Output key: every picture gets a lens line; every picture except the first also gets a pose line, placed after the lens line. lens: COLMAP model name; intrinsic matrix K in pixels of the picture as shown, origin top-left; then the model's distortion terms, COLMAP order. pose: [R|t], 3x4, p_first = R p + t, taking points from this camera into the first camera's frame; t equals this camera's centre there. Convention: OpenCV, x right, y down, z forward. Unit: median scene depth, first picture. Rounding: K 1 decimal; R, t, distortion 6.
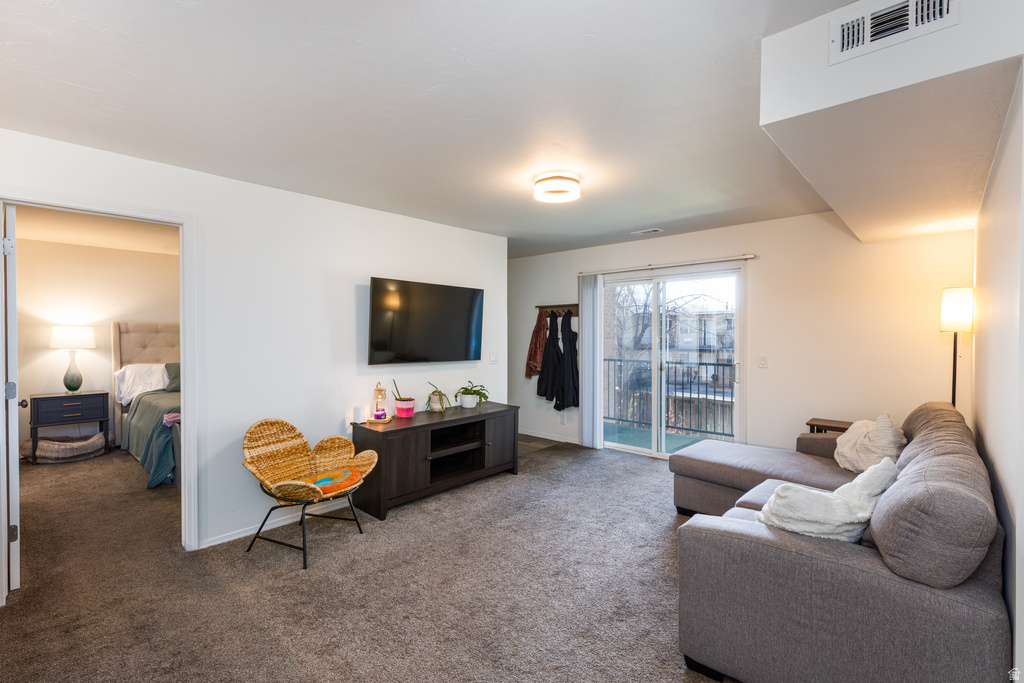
lens RADIAL K [[462.5, 0, 520.3], [0, 462.5, 341.1], [0, 0, 1]] dist [-0.001670, -0.000597]
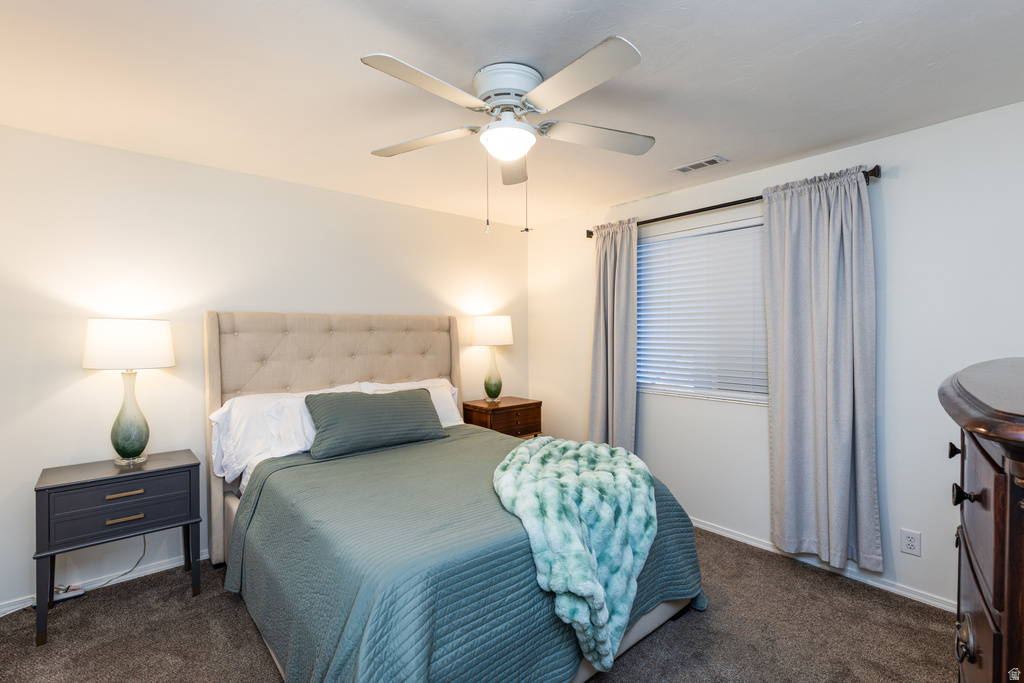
lens RADIAL K [[462.5, 0, 521.9], [0, 462.5, 341.5], [0, 0, 1]] dist [-0.001670, -0.000597]
pose [[0.991811, -0.007163, -0.127510, -0.489336], [0.007821, 0.999959, 0.004665, -0.008640], [0.127472, -0.005624, 0.991826, 0.557458]]
